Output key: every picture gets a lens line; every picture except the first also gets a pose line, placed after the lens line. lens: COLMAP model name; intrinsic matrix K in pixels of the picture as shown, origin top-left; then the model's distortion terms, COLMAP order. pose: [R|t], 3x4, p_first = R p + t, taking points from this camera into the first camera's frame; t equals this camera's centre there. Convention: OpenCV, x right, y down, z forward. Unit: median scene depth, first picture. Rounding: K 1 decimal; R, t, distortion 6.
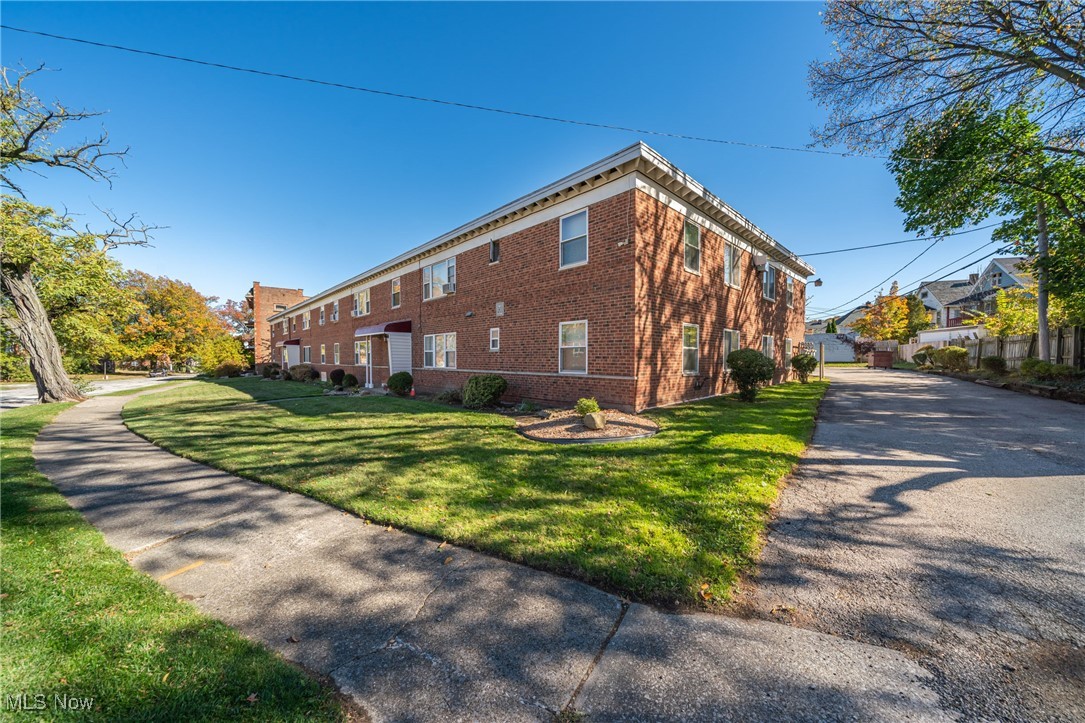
lens RADIAL K [[377.6, 0, 538.4], [0, 377.6, 369.6], [0, 0, 1]] dist [-0.004528, -0.000331]
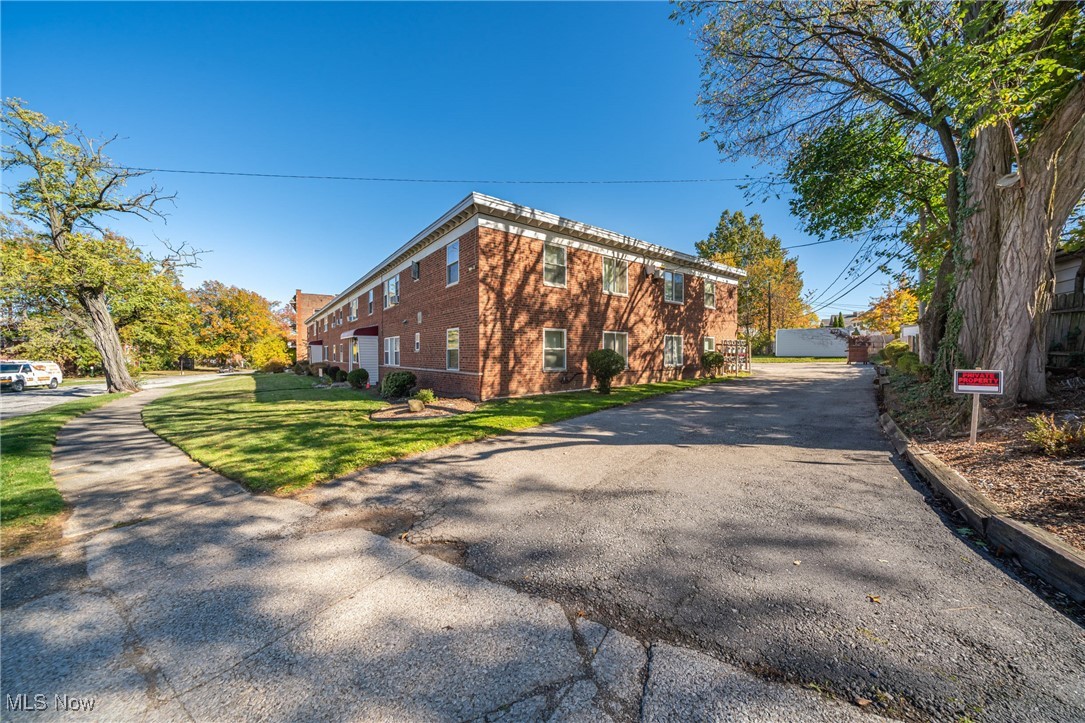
lens RADIAL K [[377.6, 0, 547.7], [0, 377.6, 355.8], [0, 0, 1]] dist [-0.004528, -0.000331]
pose [[0.993737, -0.006430, -0.111559, 0.380352], [0.003785, 0.999707, -0.023910, -0.004236], [0.111680, 0.023338, 0.993470, -0.143721]]
